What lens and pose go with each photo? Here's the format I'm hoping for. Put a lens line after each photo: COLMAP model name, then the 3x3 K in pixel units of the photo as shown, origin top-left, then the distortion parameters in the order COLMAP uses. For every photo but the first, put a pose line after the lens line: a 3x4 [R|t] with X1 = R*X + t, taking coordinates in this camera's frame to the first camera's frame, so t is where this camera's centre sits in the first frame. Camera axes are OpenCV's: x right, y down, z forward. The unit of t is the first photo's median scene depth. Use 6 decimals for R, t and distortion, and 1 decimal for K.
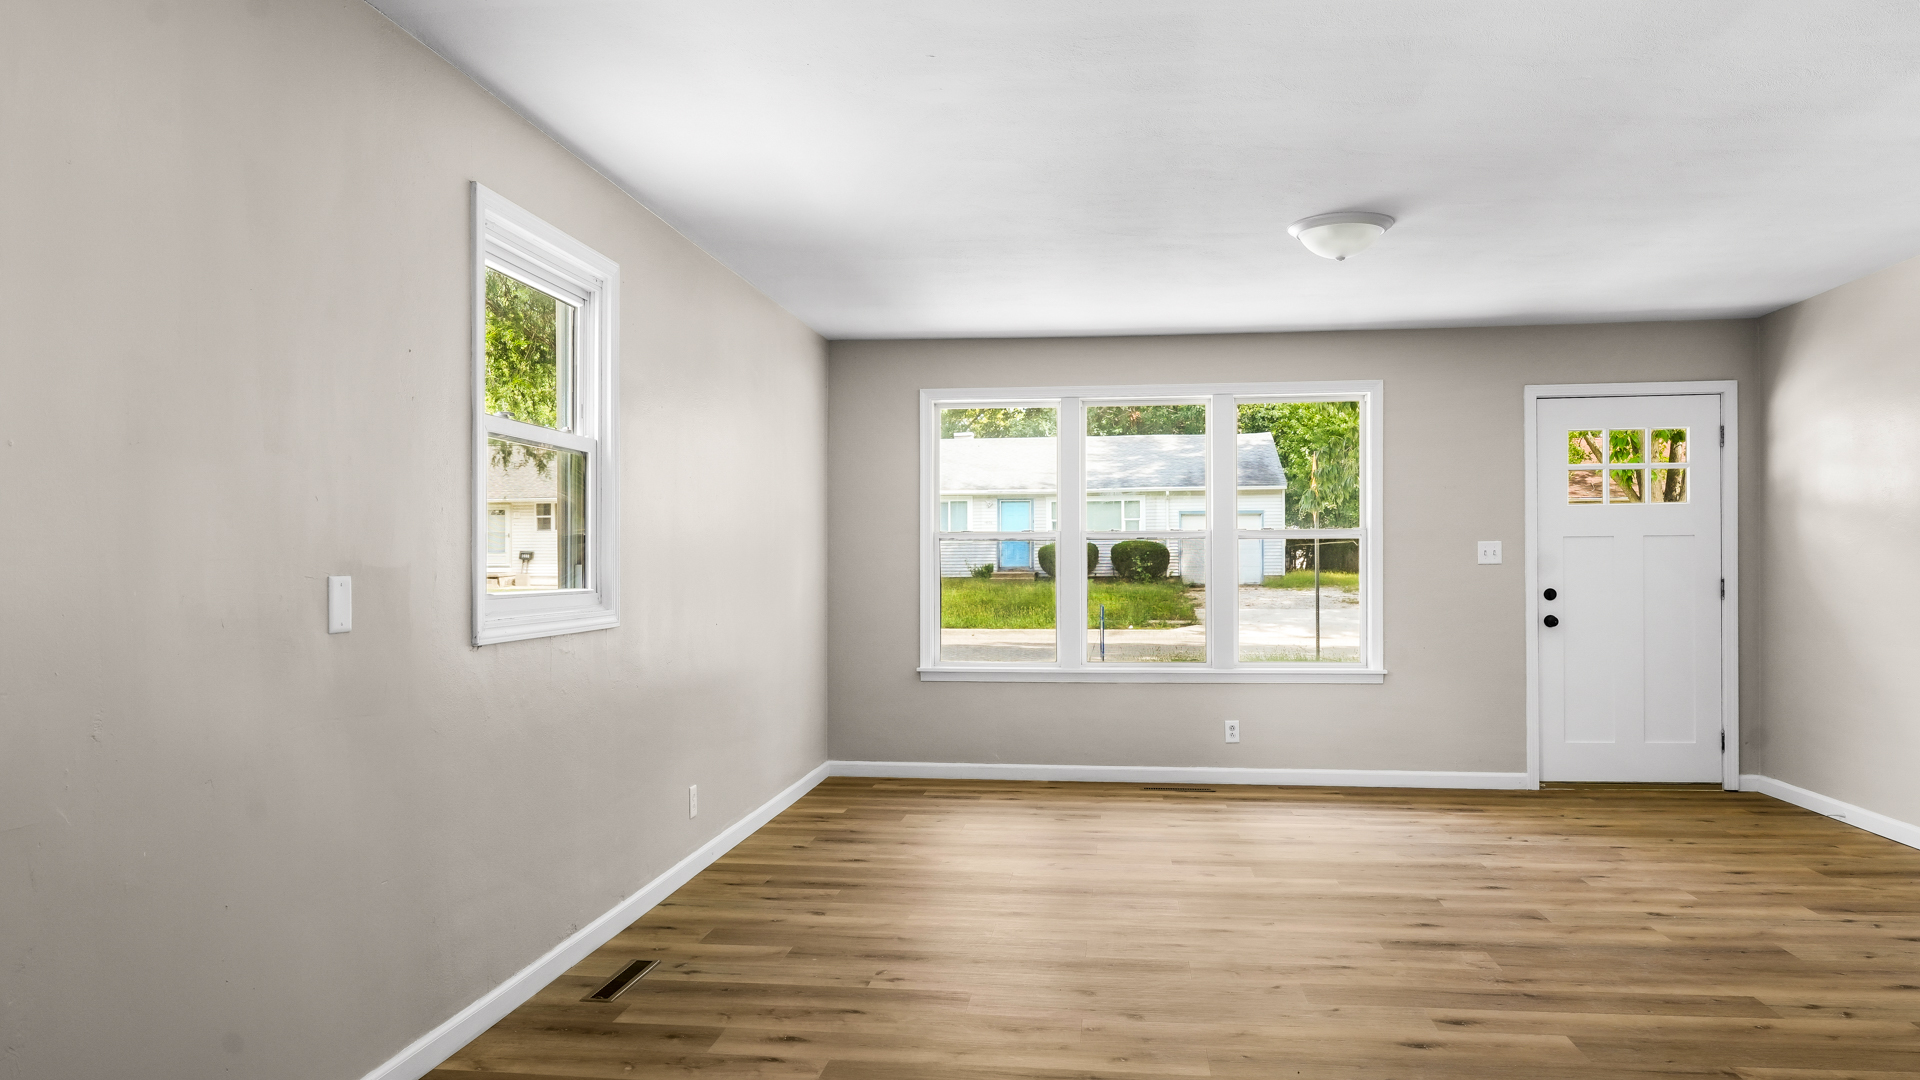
lens RADIAL K [[1325.9, 0, 955.5], [0, 1325.9, 571.5], [0, 0, 1]] dist [-0.007540, -0.001349]
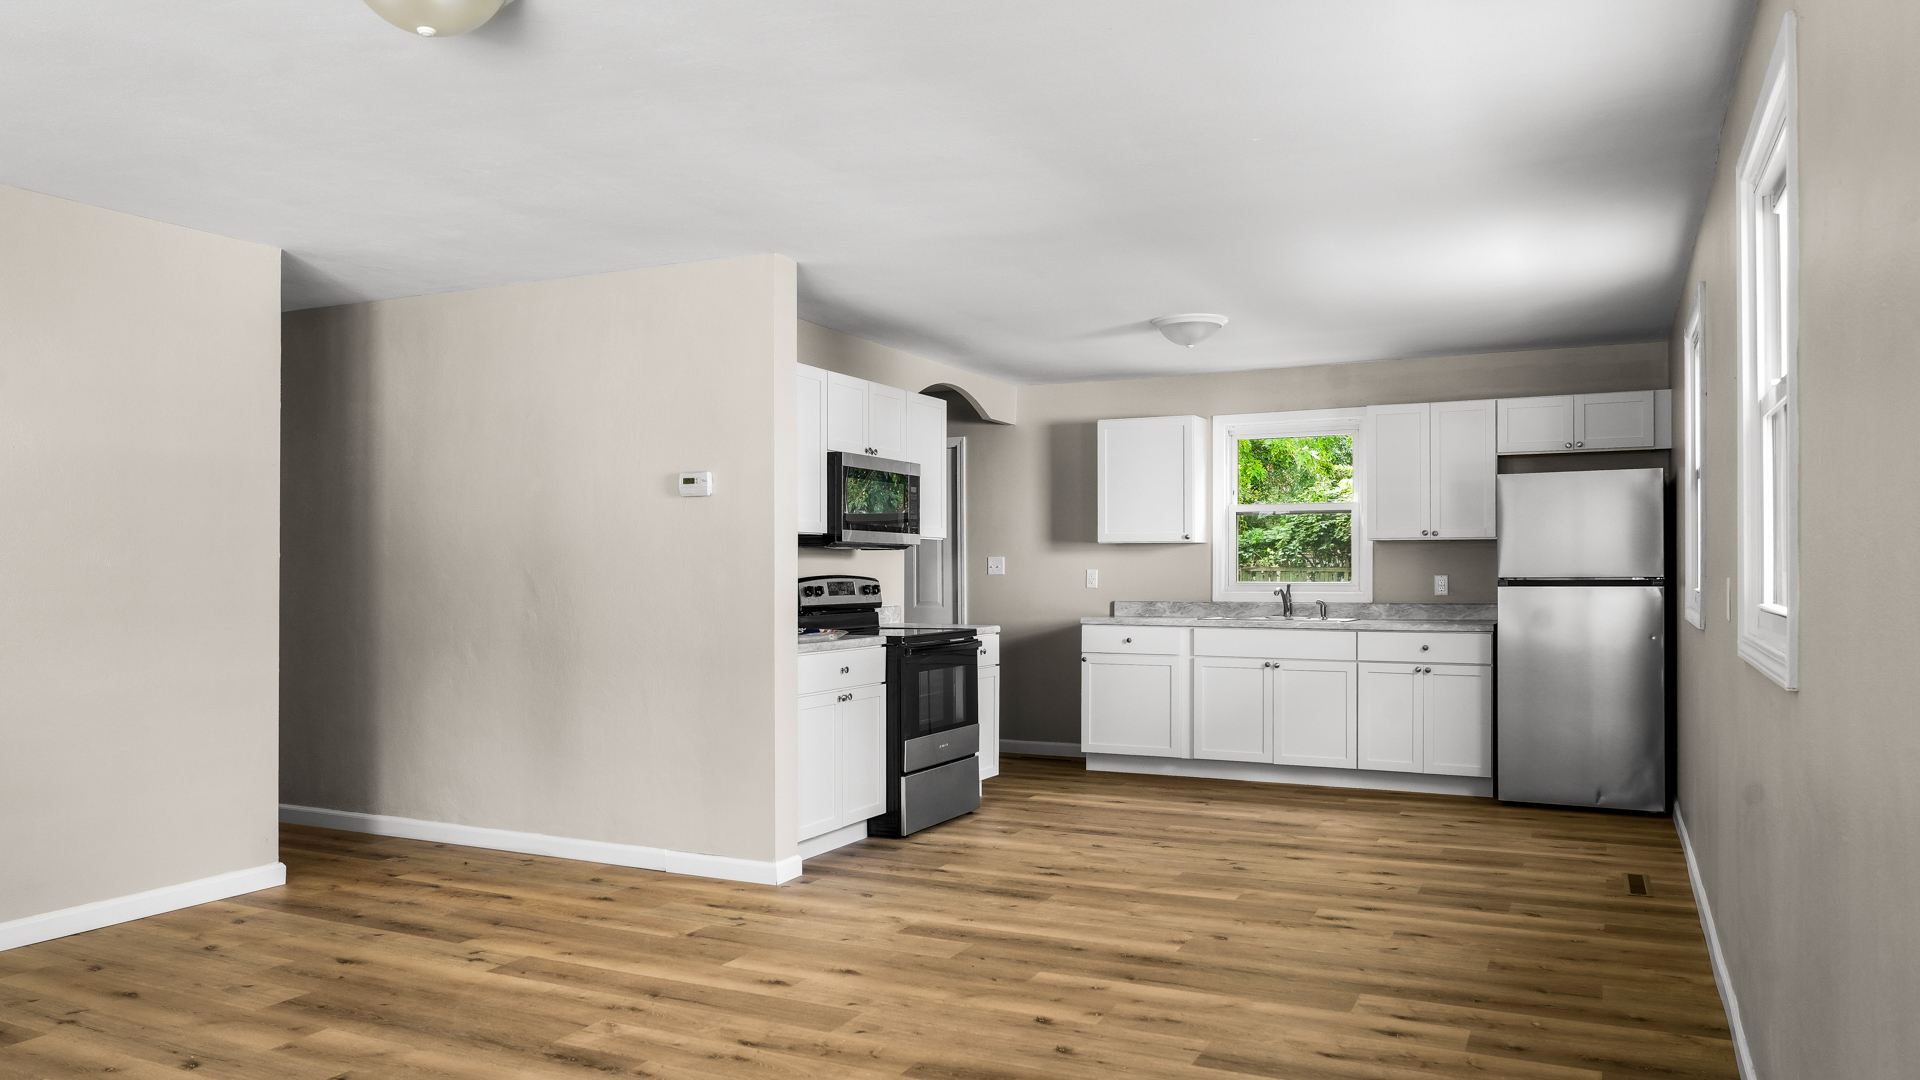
lens RADIAL K [[1328.1, 0, 960.9], [0, 1328.1, 581.8], [0, 0, 1]] dist [-0.008176, -0.001074]
pose [[-0.946860, 0.005399, 0.321602, -0.088213], [0.010205, 0.999860, 0.013259, -0.009604], [-0.321485, 0.015837, -0.946782, 1.304077]]
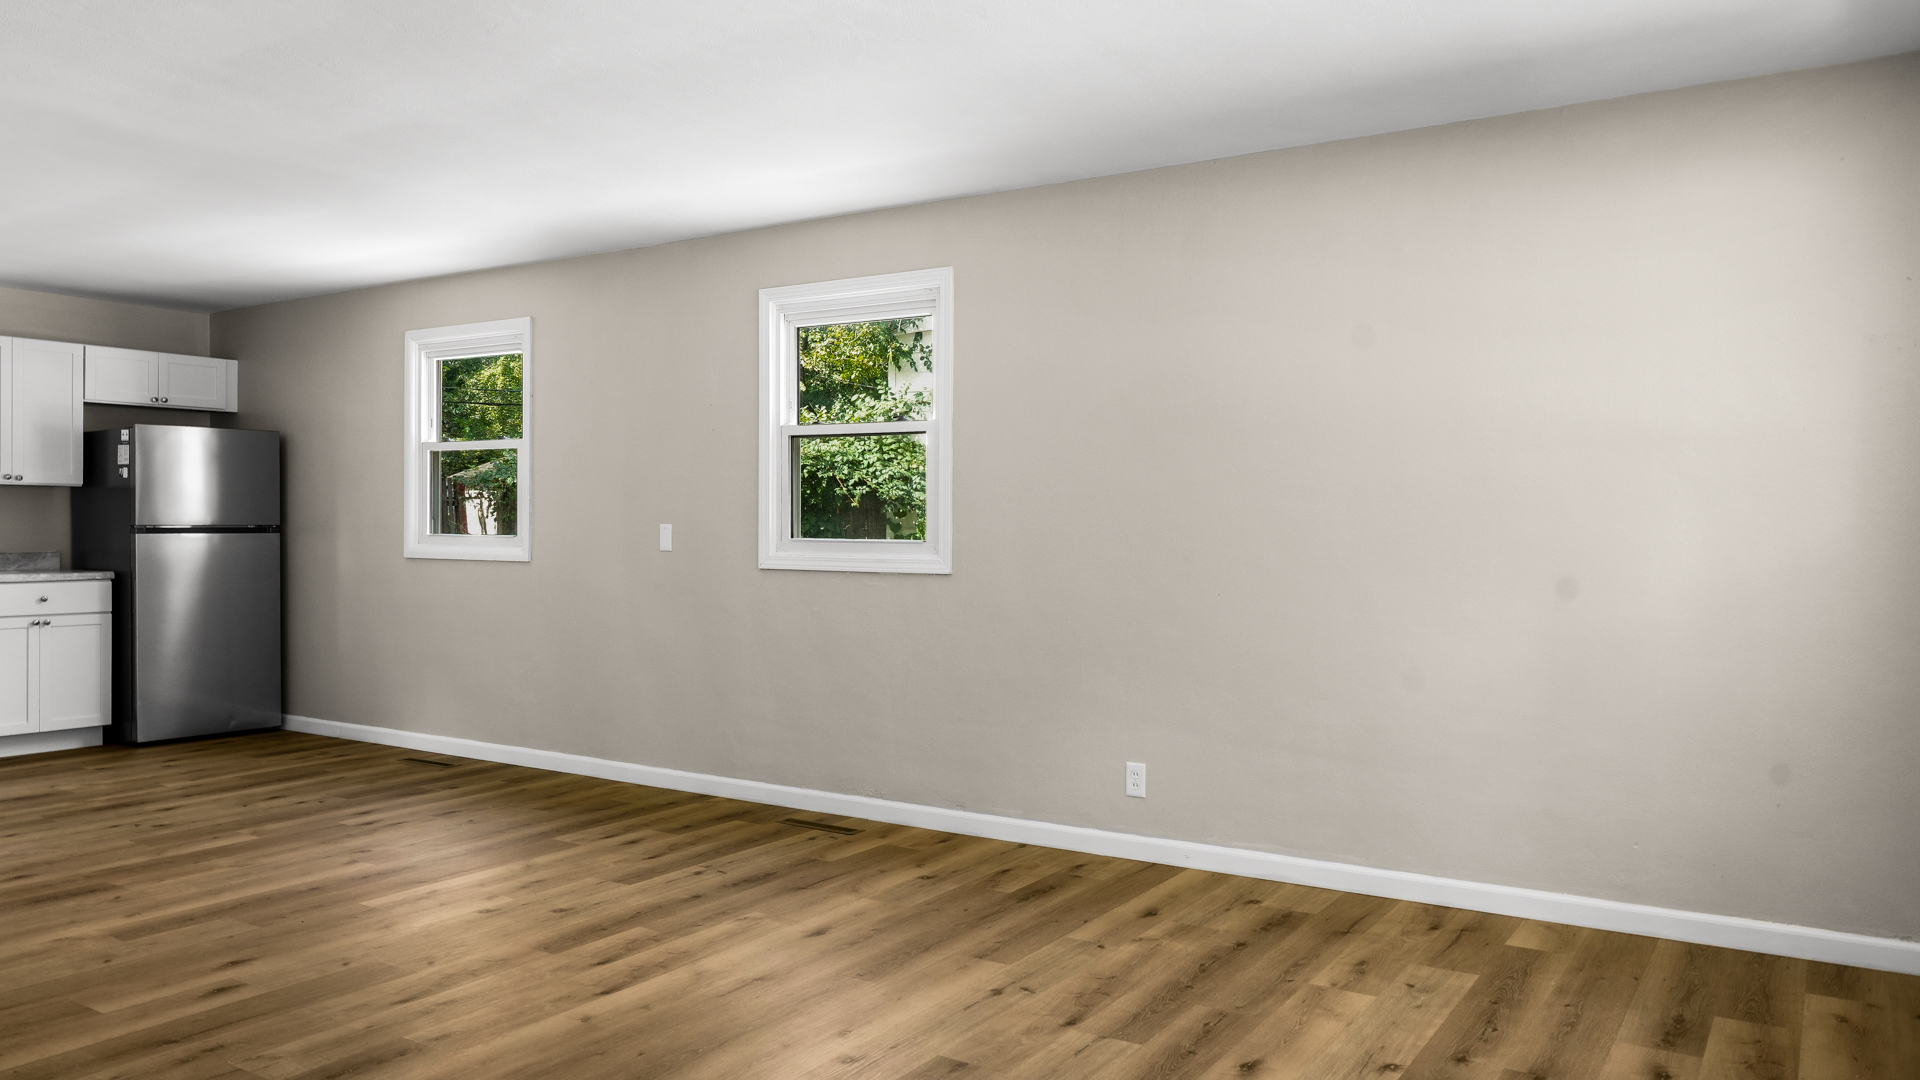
lens RADIAL K [[1362.5, 0, 960.0], [0, 1362.5, 540.0], [0, 0, 1]] dist [-0.004712, -0.001861]
pose [[-0.435930, 0.014710, -0.899860, 0.671739], [-0.007715, 0.999769, 0.020081, -0.009813], [0.899948, 0.015696, -0.435715, 1.242325]]
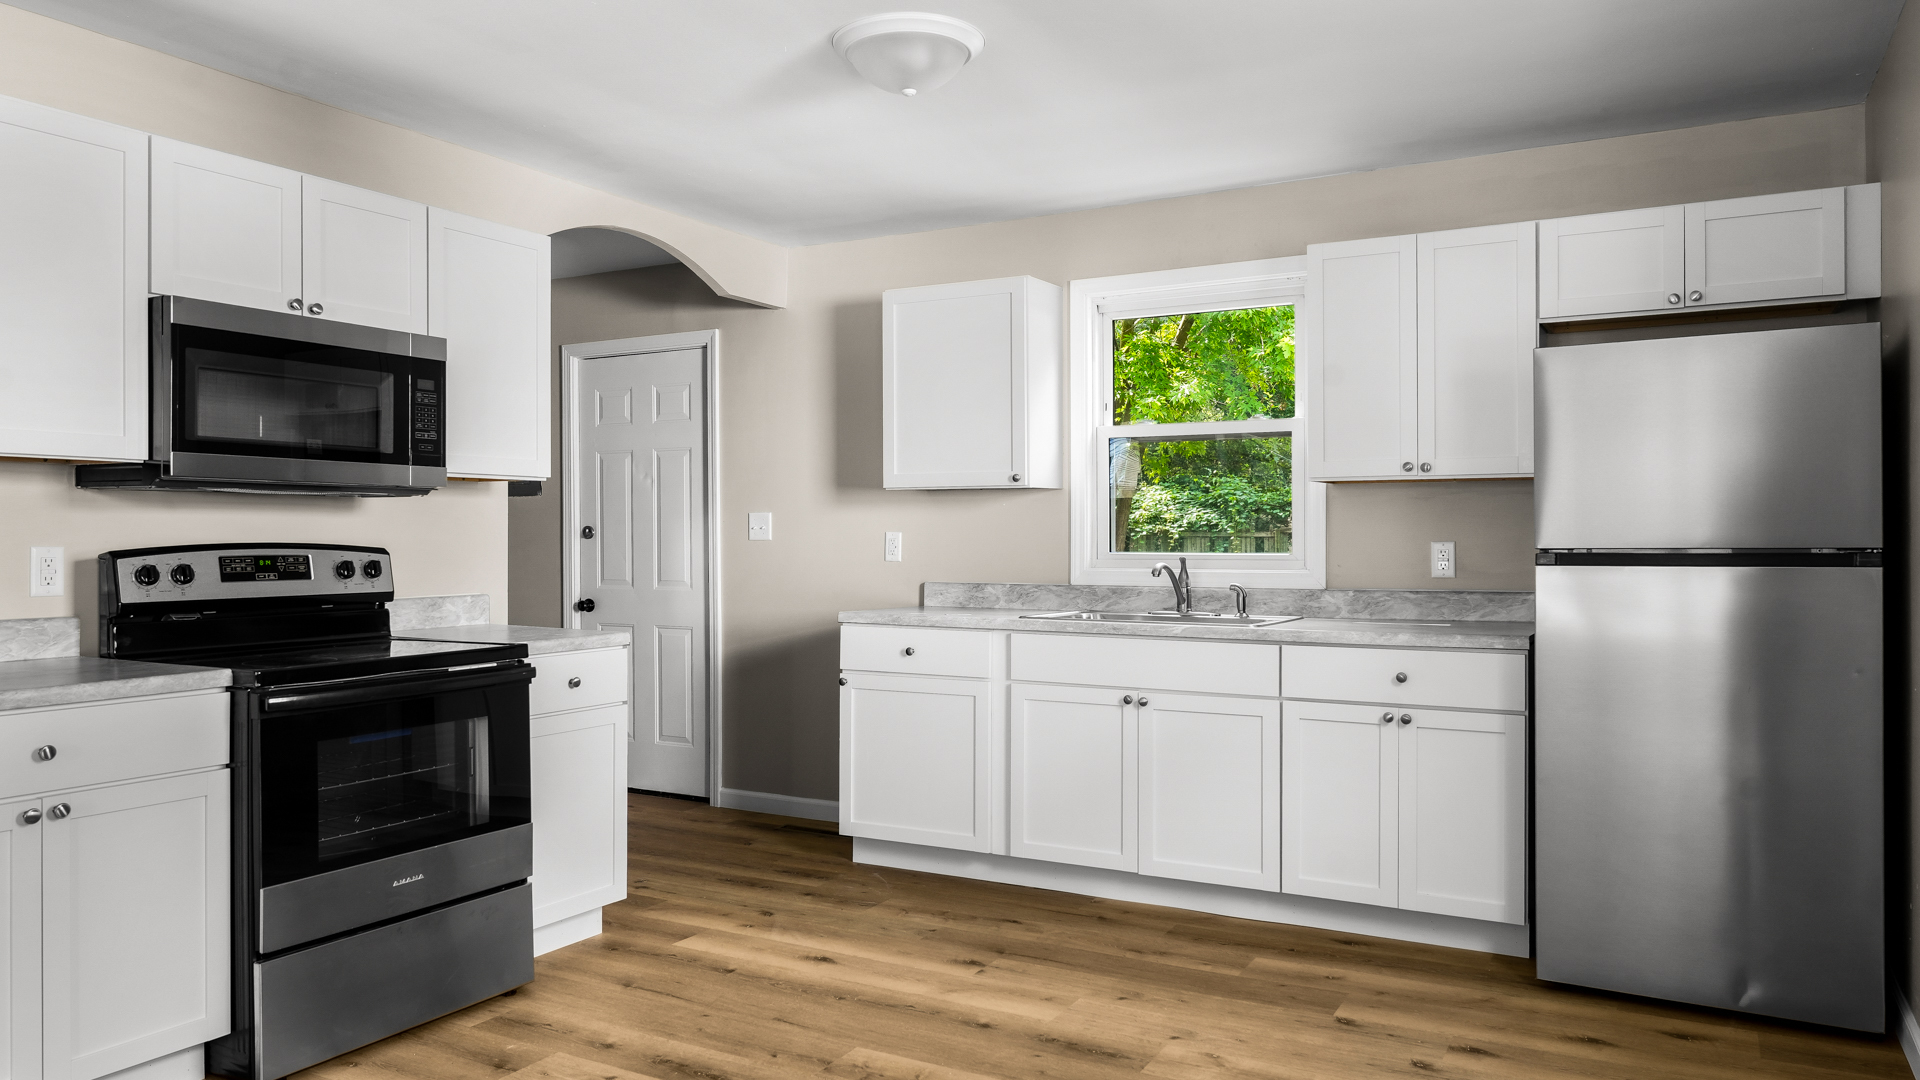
lens RADIAL K [[1328.6, 0, 960.0], [0, 1328.6, 540.0], [0, 0, 1]] dist [-0.003724, -0.001053]
pose [[-0.926933, 0.006295, 0.375175, -0.148895], [0.010441, 0.999905, 0.009020, -0.004457], [-0.375083, 0.012278, -0.926910, 0.658578]]
